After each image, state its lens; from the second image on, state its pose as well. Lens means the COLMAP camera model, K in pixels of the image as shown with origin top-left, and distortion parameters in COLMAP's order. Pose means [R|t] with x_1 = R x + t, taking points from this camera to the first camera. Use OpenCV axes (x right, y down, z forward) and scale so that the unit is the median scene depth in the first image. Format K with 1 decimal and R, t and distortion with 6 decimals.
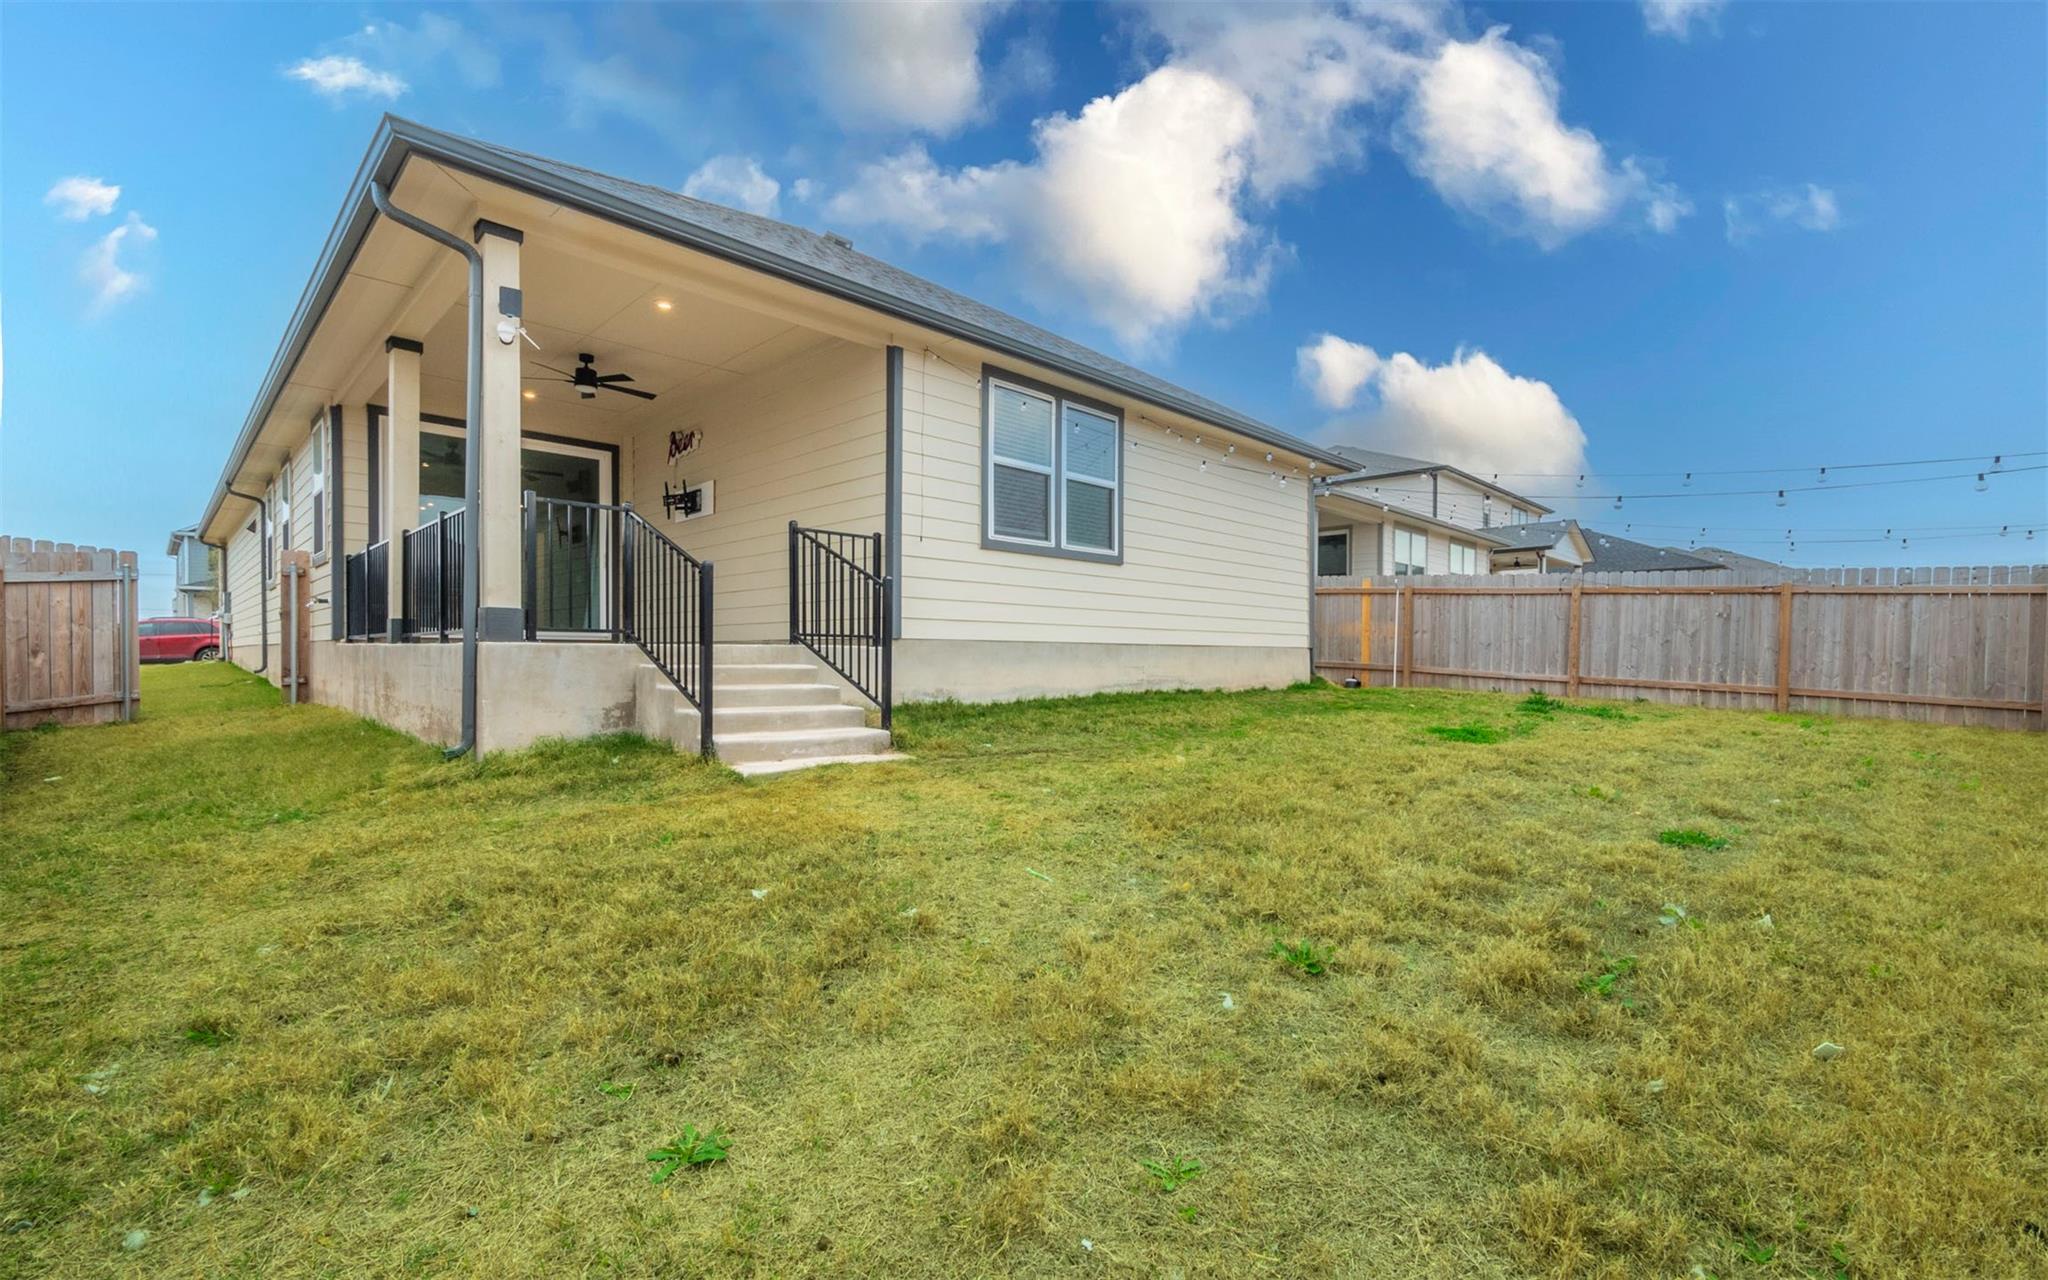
lens RADIAL K [[875.1, 0, 1025.7], [0, 875.1, 645.8], [0, 0, 1]] dist [-0.002540, -0.000060]
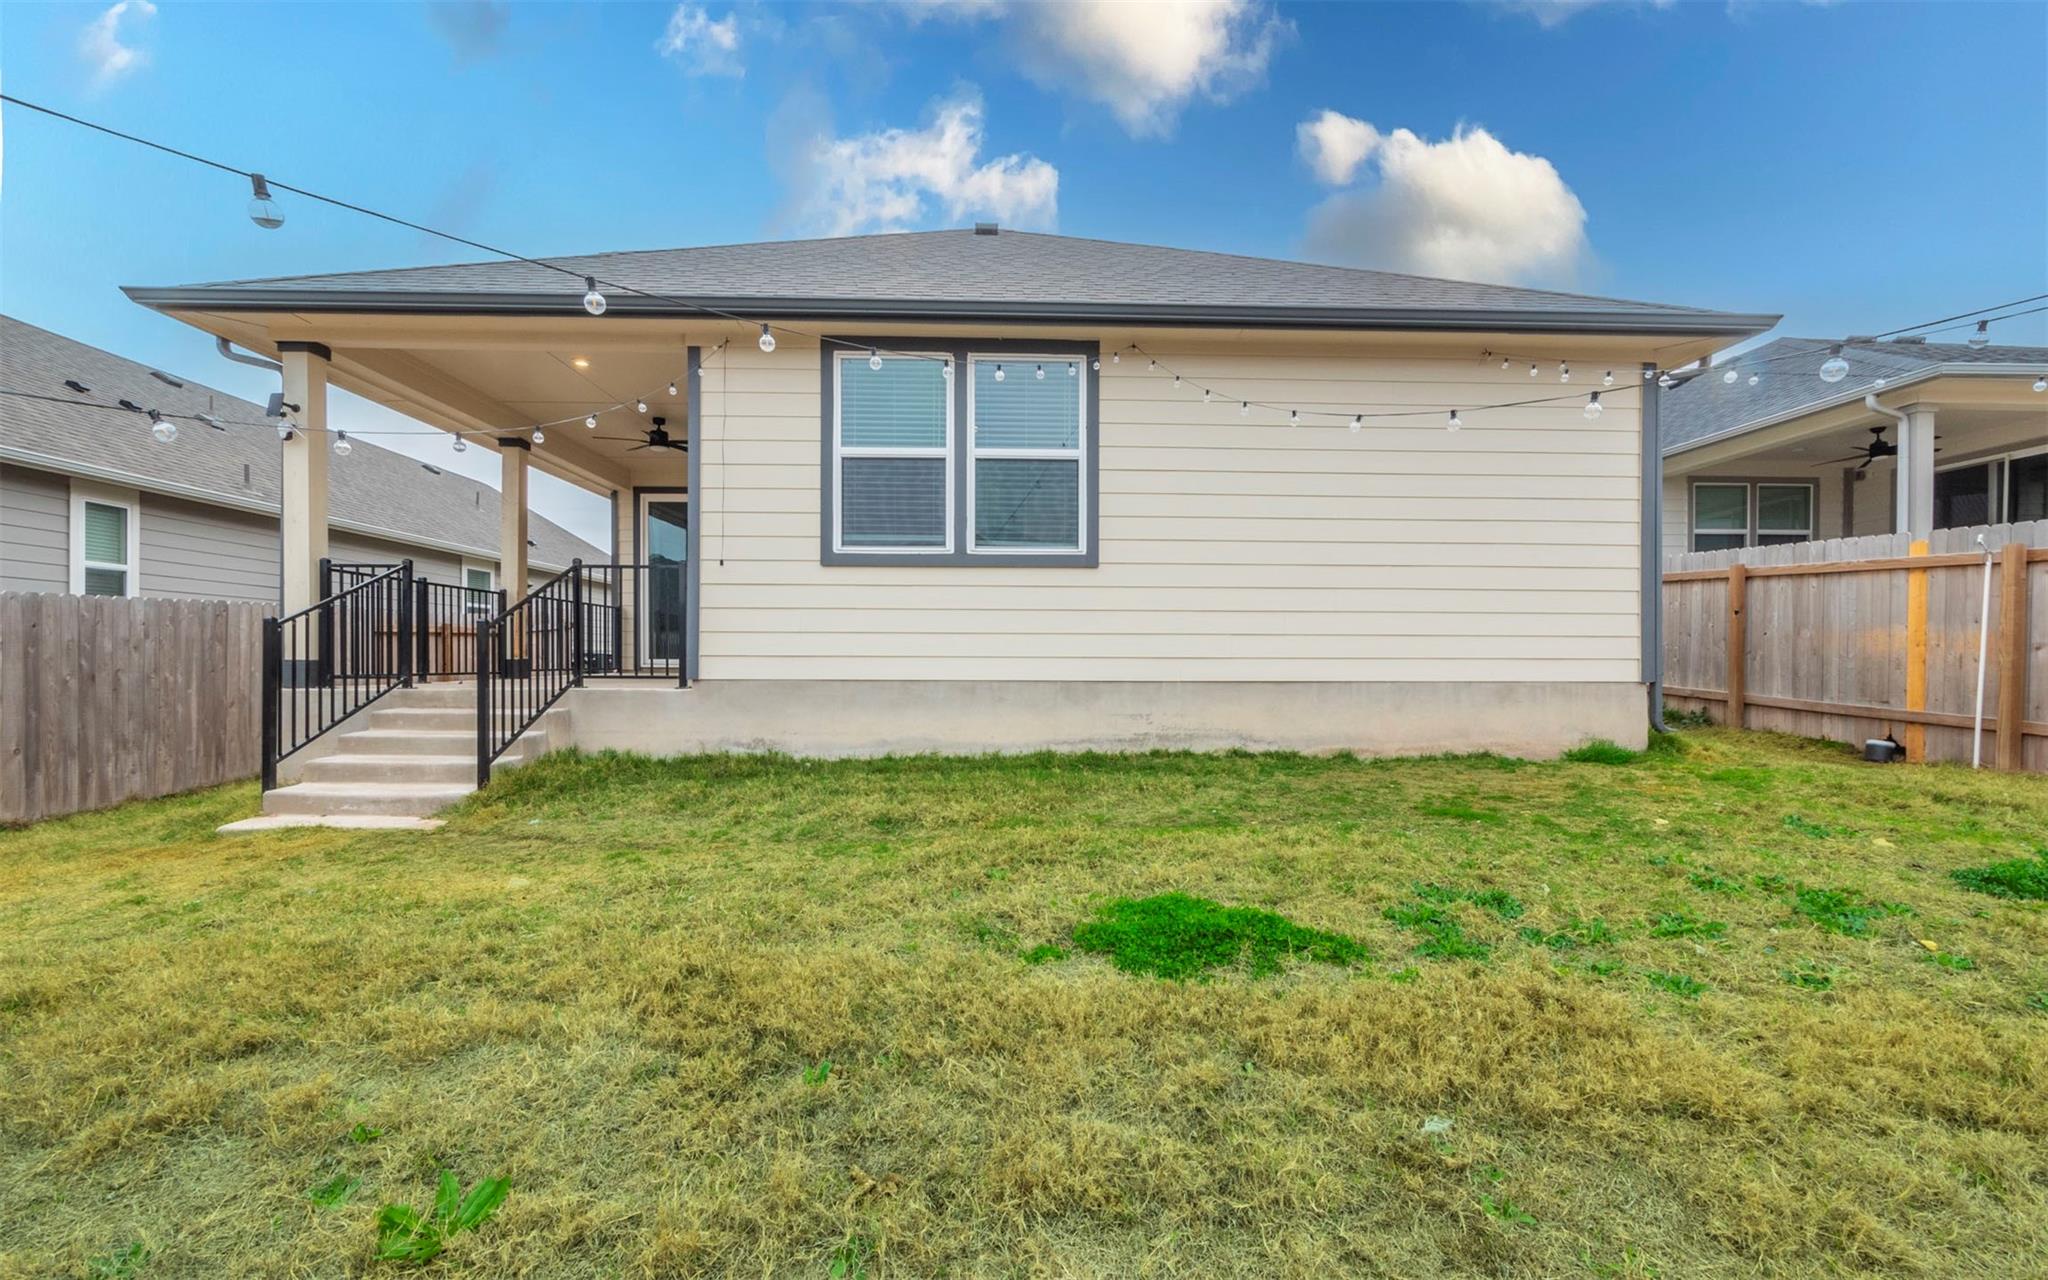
lens RADIAL K [[875.1, 0, 1025.7], [0, 875.1, 645.8], [0, 0, 1]] dist [-0.002540, -0.000060]
pose [[0.734244, -0.015220, -0.678715, 0.556461], [0.009060, 0.999879, -0.012622, -0.022747], [0.678825, 0.003118, 0.734293, 0.472438]]
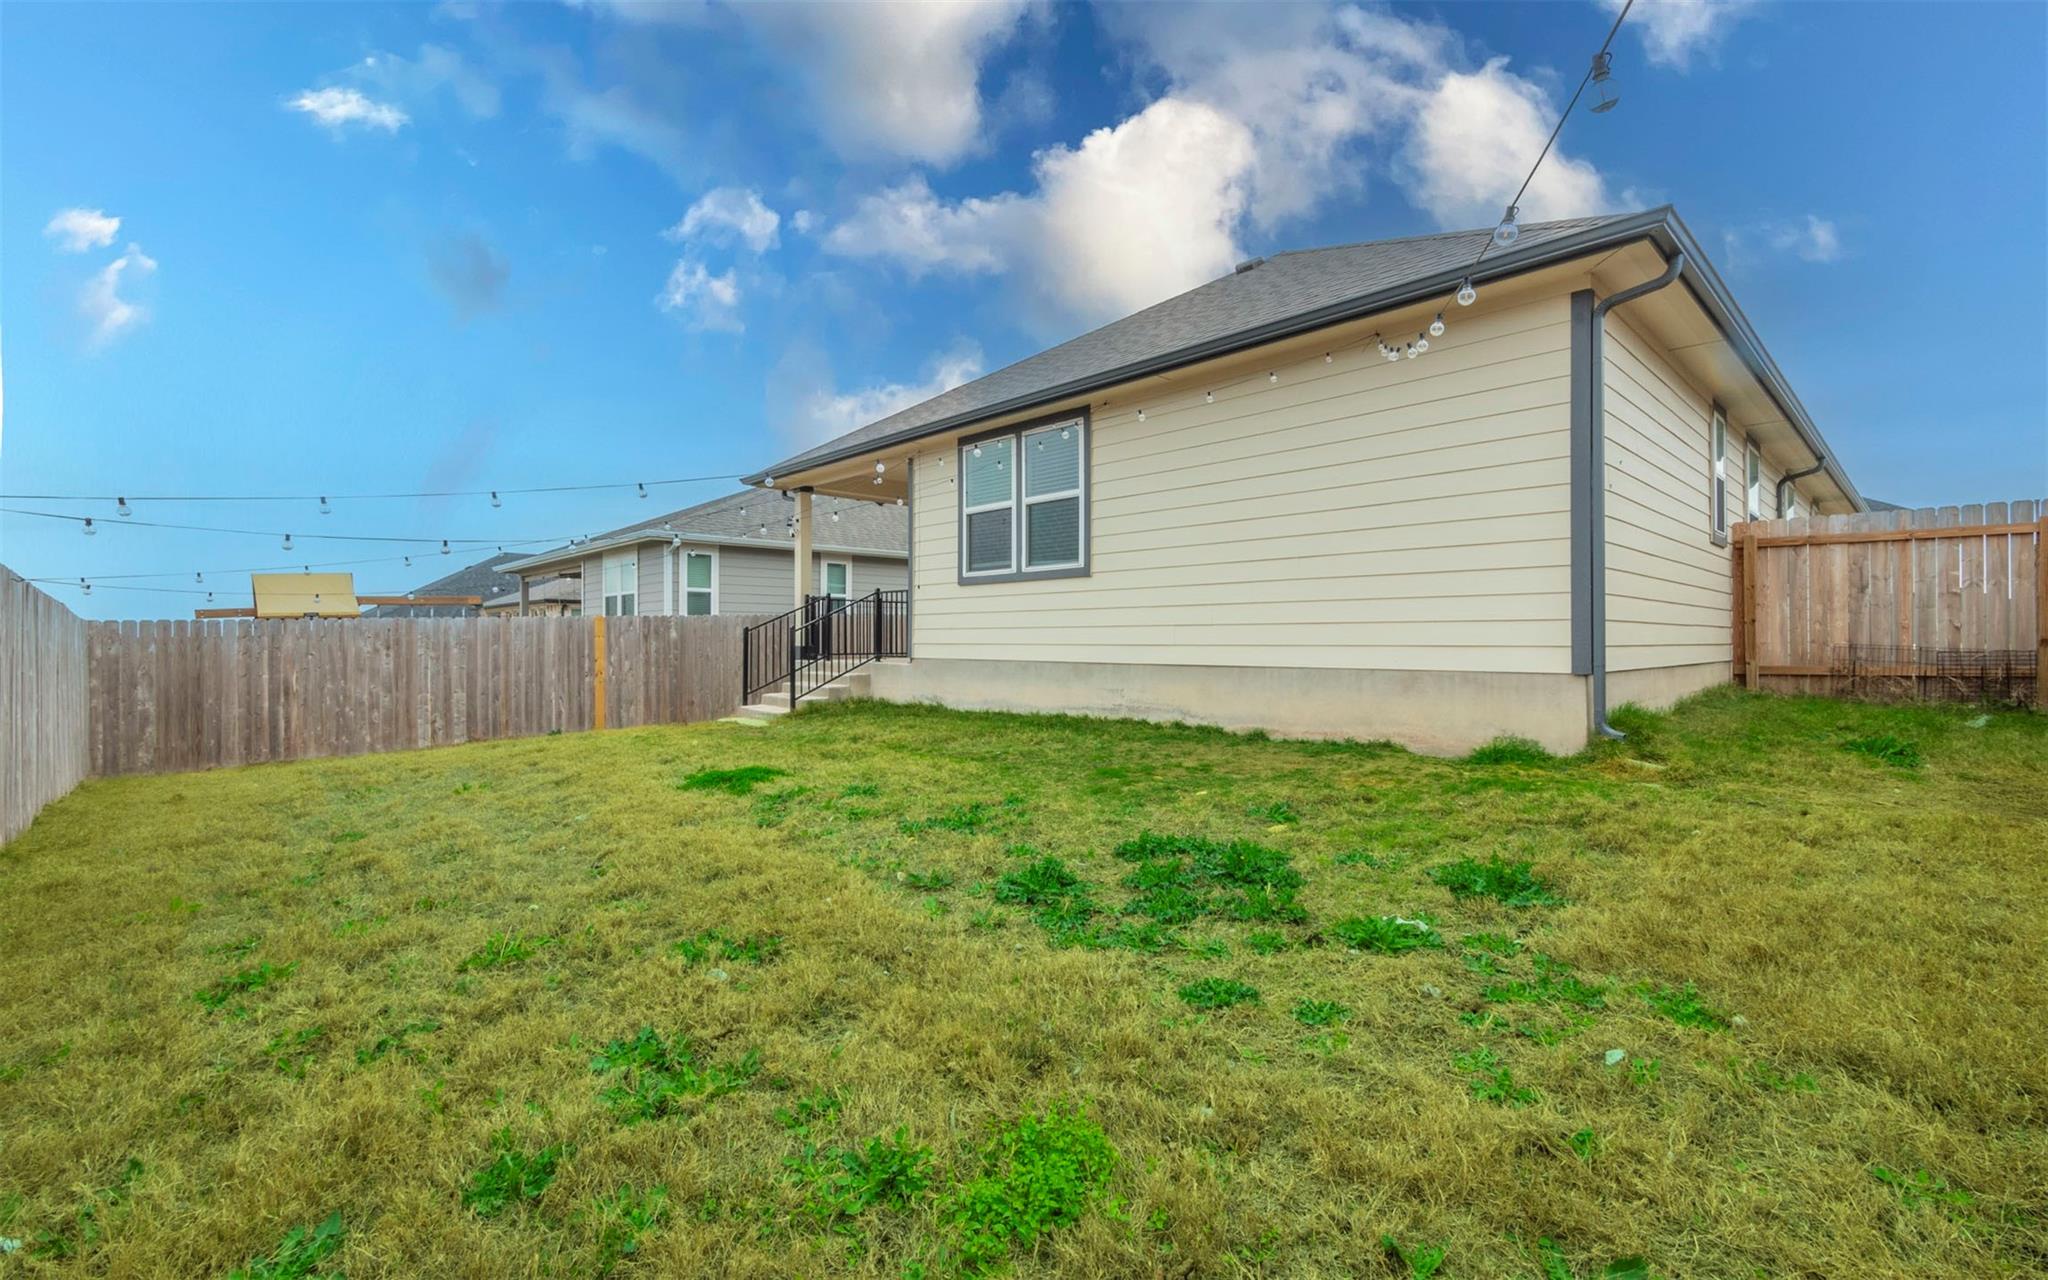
lens RADIAL K [[870.2, 0, 1040.1], [0, 870.2, 620.7], [0, 0, 1]] dist [-0.003968, 0.000223]
pose [[-0.006830, -0.028490, -0.999571, 1.050579], [0.011763, 0.999523, -0.028569, -0.021450], [0.999907, -0.011953, -0.006492, 0.989390]]
